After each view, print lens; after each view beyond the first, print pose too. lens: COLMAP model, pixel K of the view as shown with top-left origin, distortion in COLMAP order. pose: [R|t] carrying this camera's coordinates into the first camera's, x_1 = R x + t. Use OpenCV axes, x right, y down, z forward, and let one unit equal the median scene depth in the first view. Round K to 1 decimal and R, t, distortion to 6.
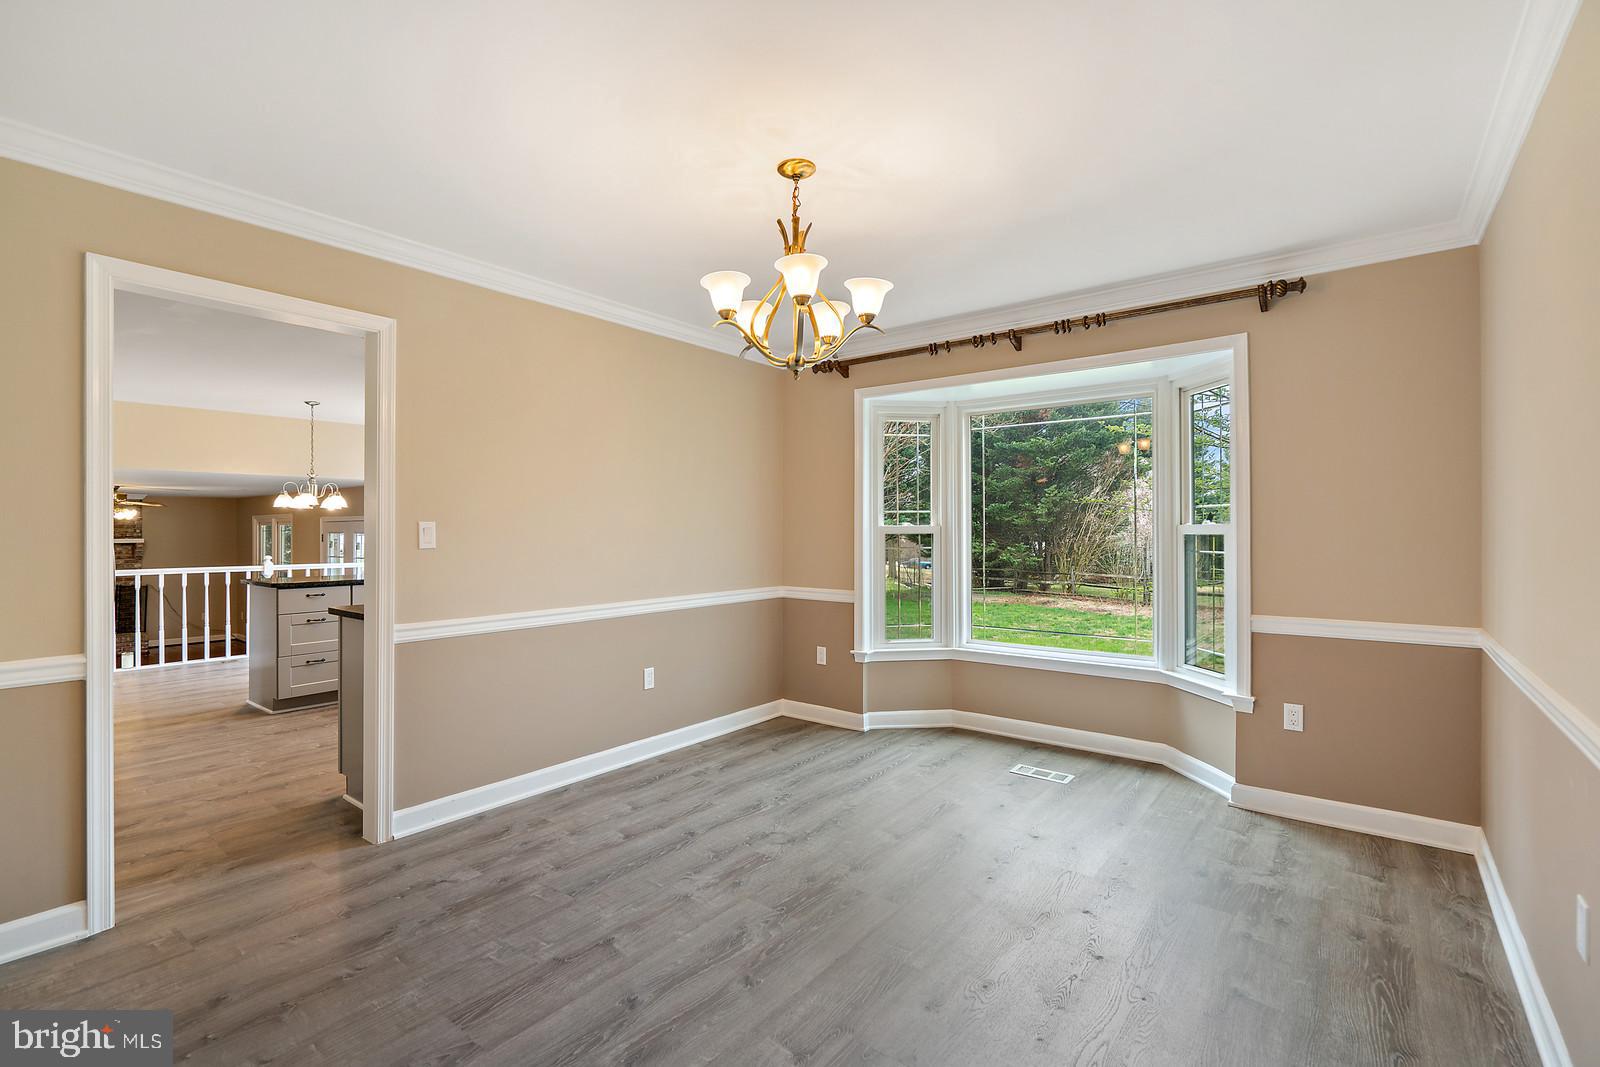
lens RADIAL K [[719.5, 0, 804.4], [0, 719.5, 537.6], [0, 0, 1]] dist [0.003460, 0.000451]
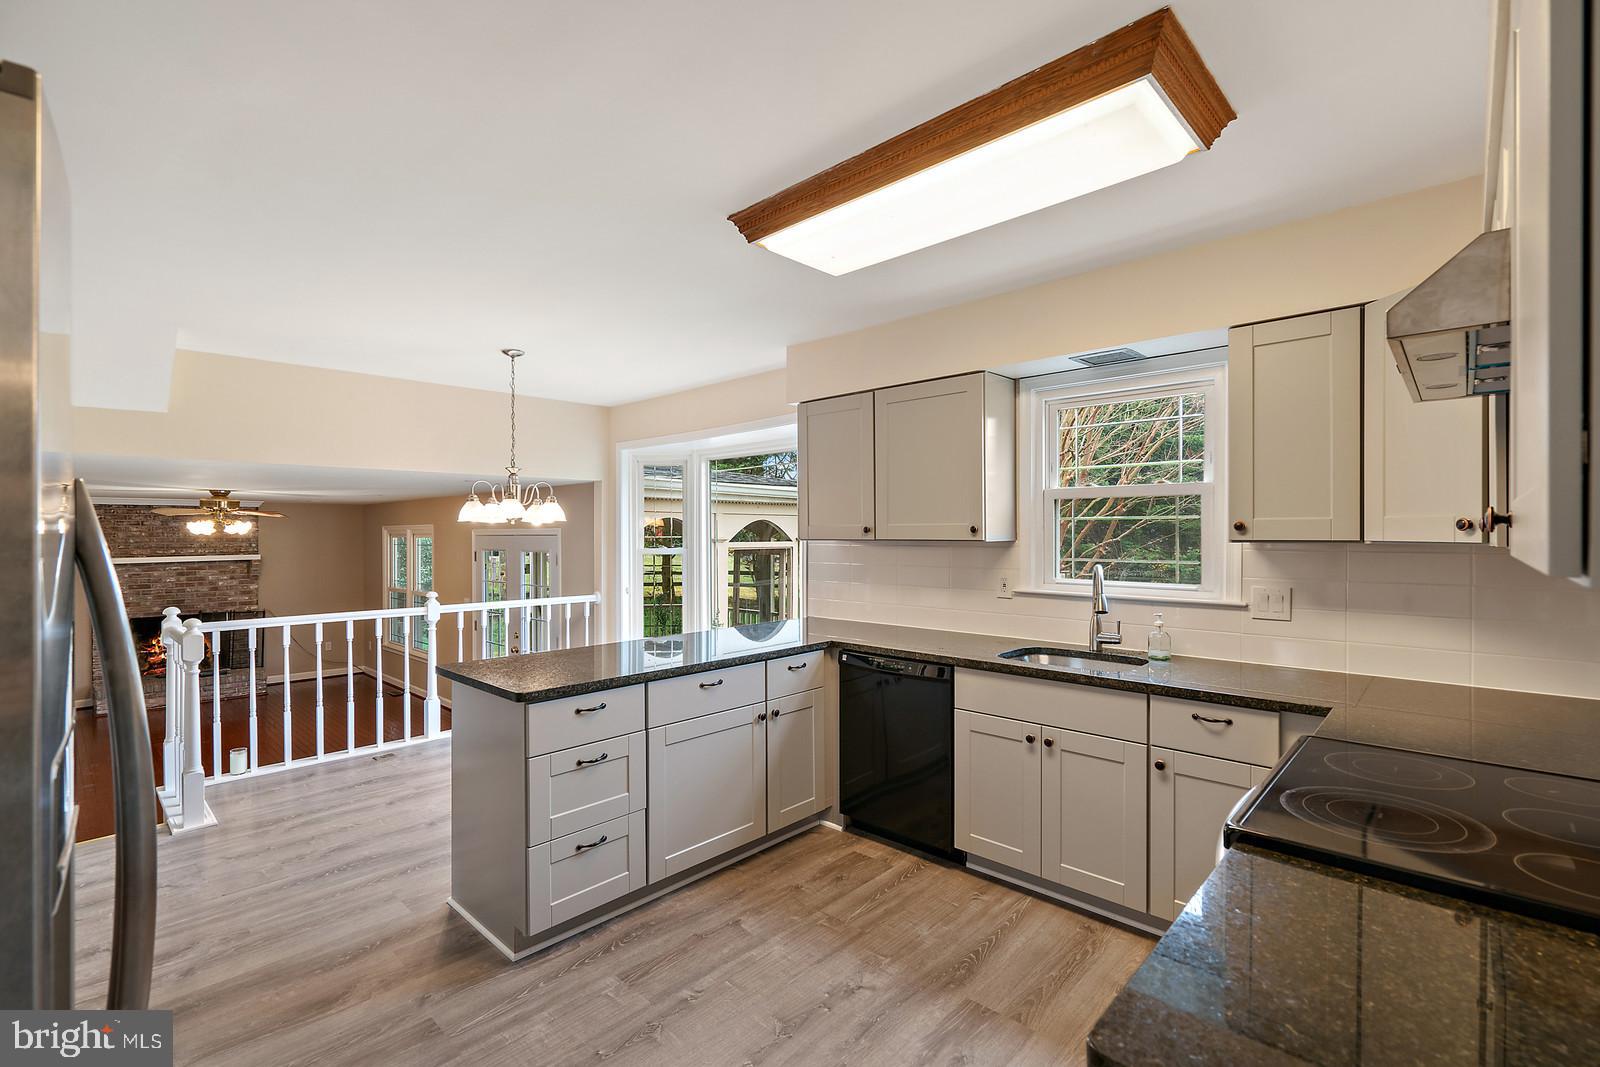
lens RADIAL K [[719.5, 0, 814.5], [0, 719.5, 538.2], [0, 0, 1]] dist [0.003460, 0.000451]
pose [[0.996403, -0.003910, -0.084650, -0.354728], [0.004141, 0.999988, 0.002554, -0.026891], [0.084639, -0.002895, 0.996407, 0.385494]]
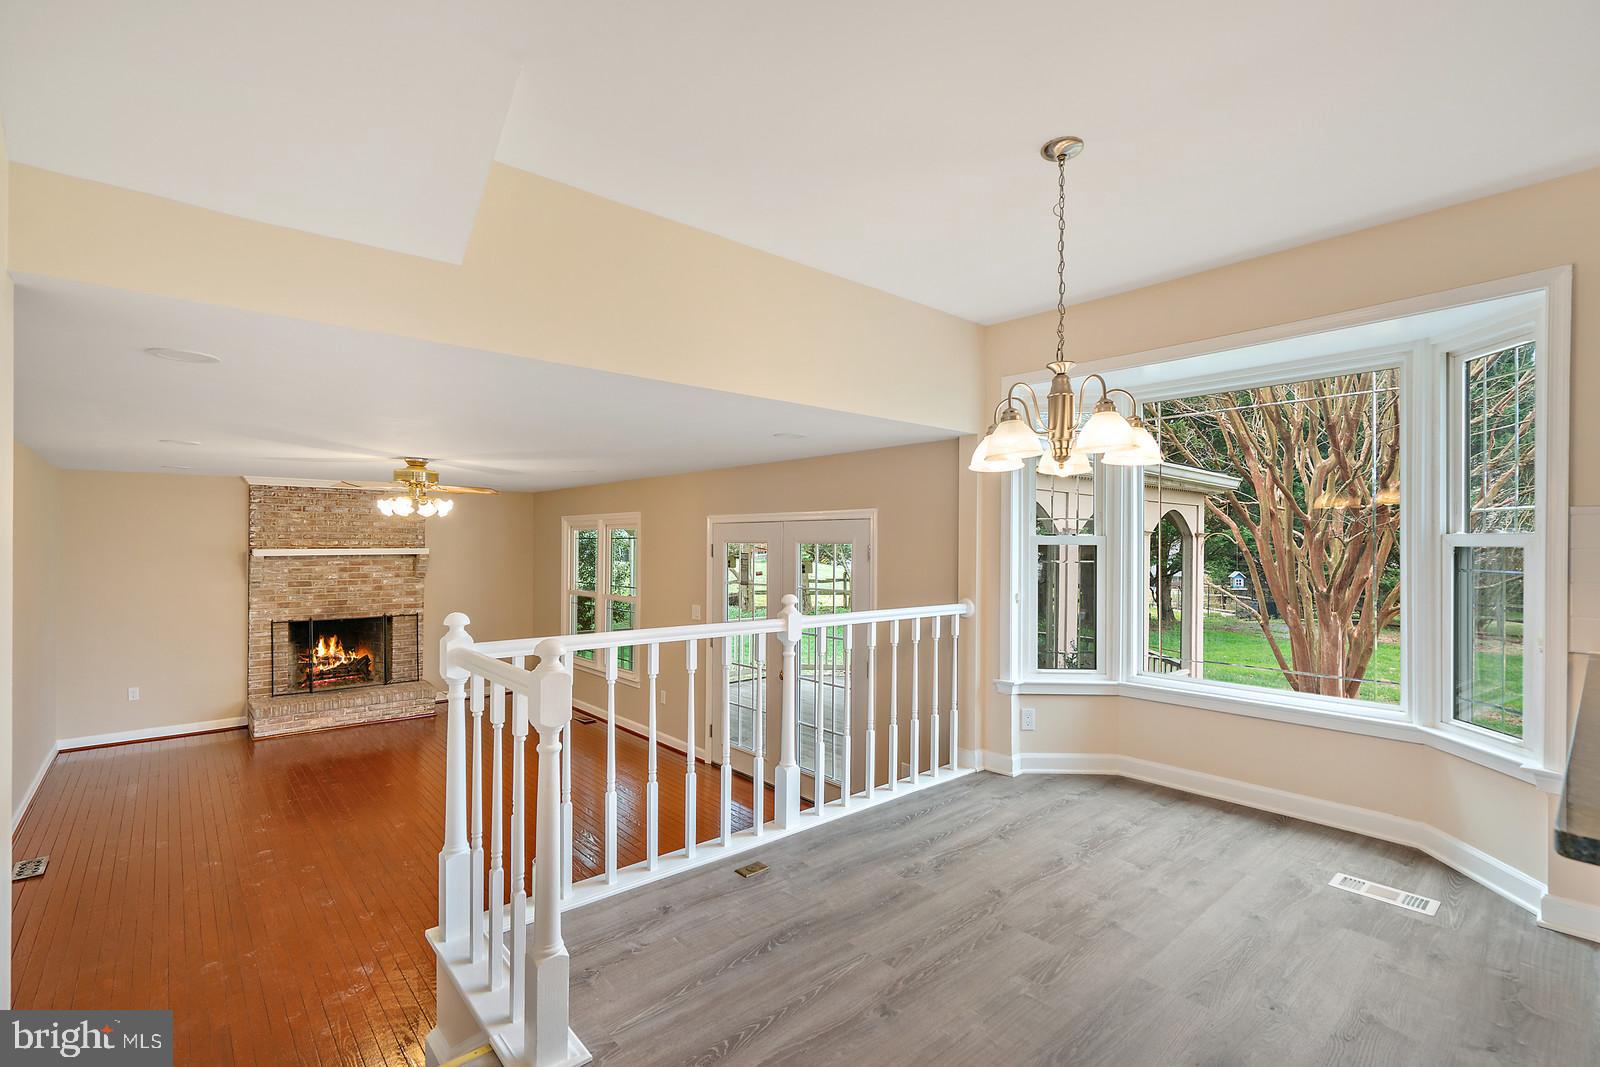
lens RADIAL K [[719.5, 0, 809.9], [0, 719.5, 541.5], [0, 0, 1]] dist [0.003460, 0.000451]
pose [[0.984228, 0.003768, -0.176862, -0.705151], [-0.005123, 0.999961, -0.007203, -0.002953], [0.176828, 0.007995, 0.984209, 0.626780]]
